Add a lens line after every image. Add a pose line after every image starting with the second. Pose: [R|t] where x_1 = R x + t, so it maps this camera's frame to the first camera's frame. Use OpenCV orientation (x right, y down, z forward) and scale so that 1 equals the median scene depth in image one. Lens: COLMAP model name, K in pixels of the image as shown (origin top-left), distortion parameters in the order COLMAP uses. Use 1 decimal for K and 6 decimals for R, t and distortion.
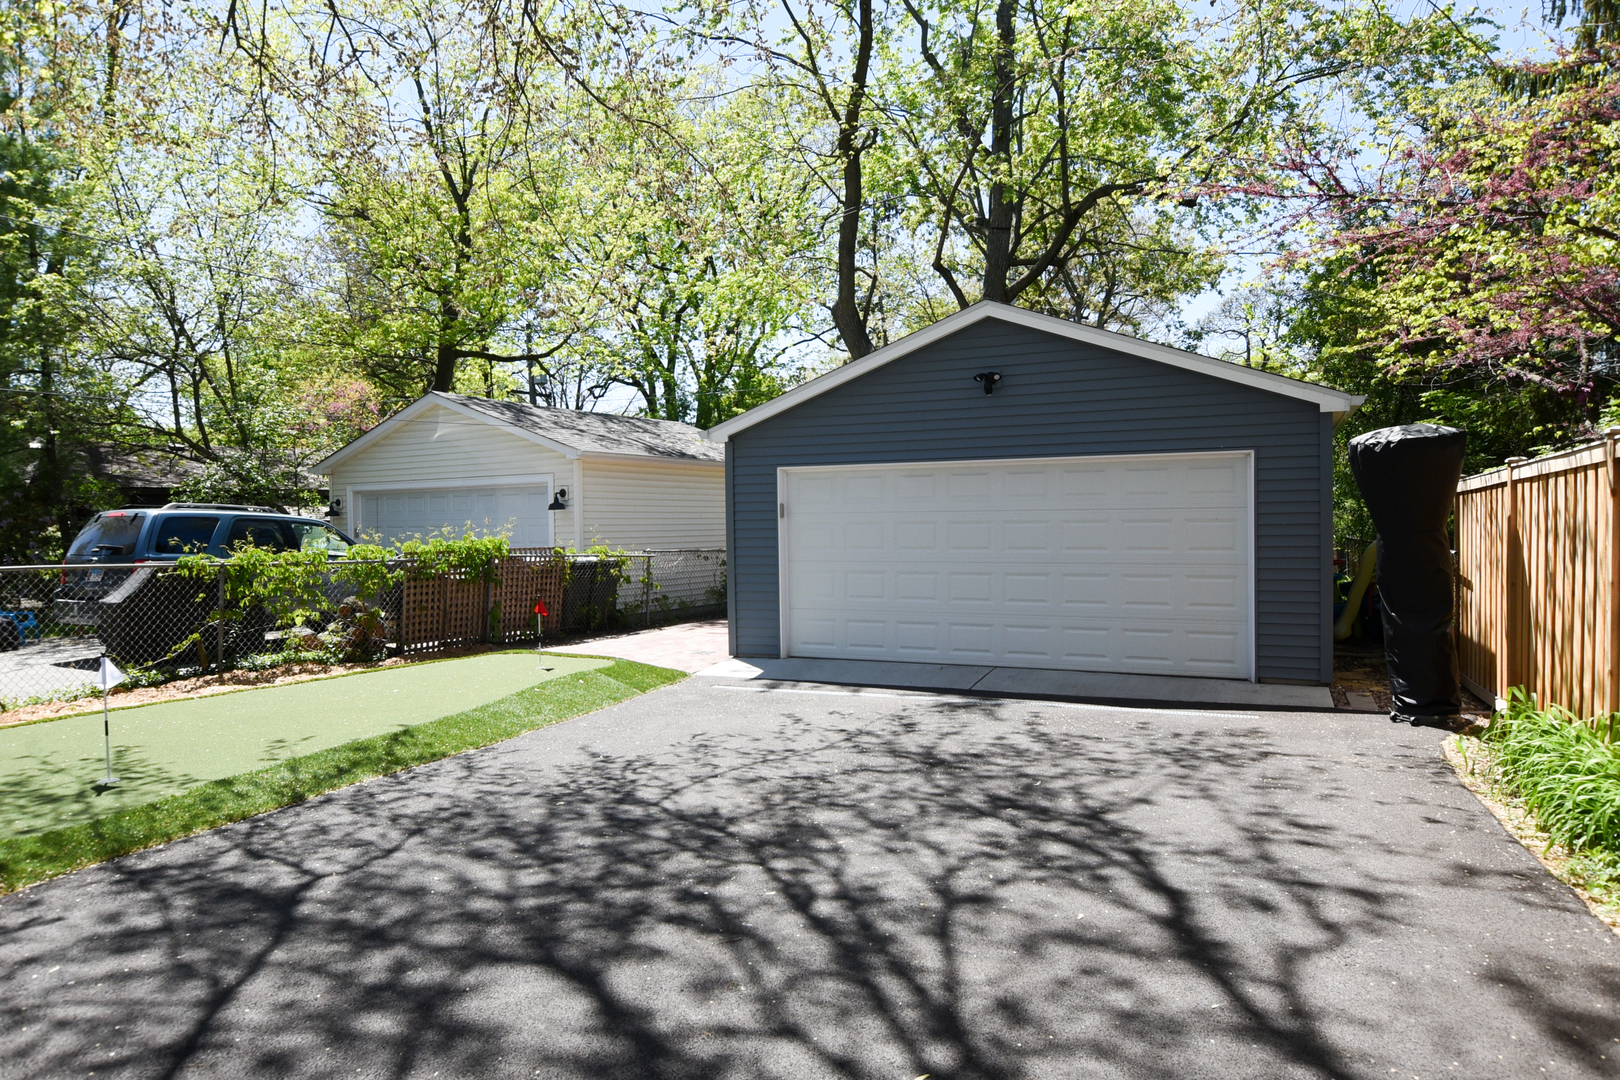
lens RADIAL K [[981.1, 0, 810.0], [0, 981.1, 540.0], [0, 0, 1]] dist [-0.000073, -0.000007]
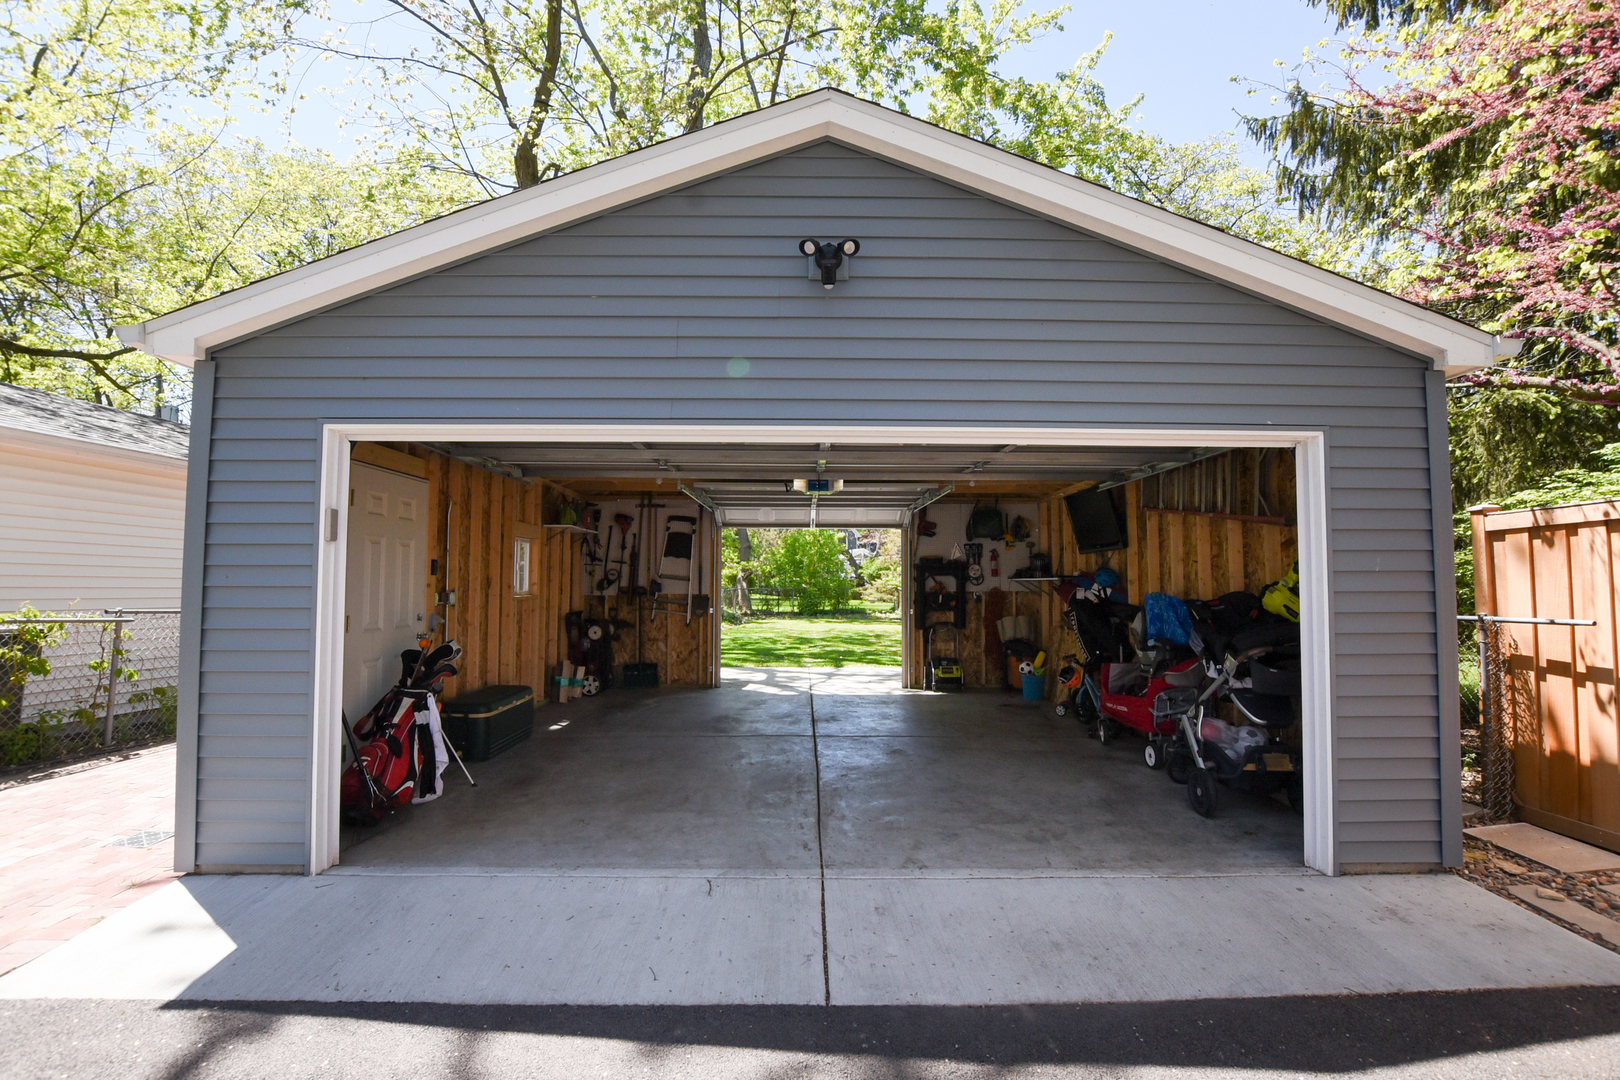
lens RADIAL K [[706.9, 0, 816.2], [0, 706.9, 559.3], [0, 0, 1]] dist [-0.000363, -0.000072]
pose [[0.906708, 0.030006, 0.420690, 0.033800], [-0.007850, 0.998494, -0.054300, 0.000618], [-0.421686, 0.045932, 0.905578, 0.618156]]
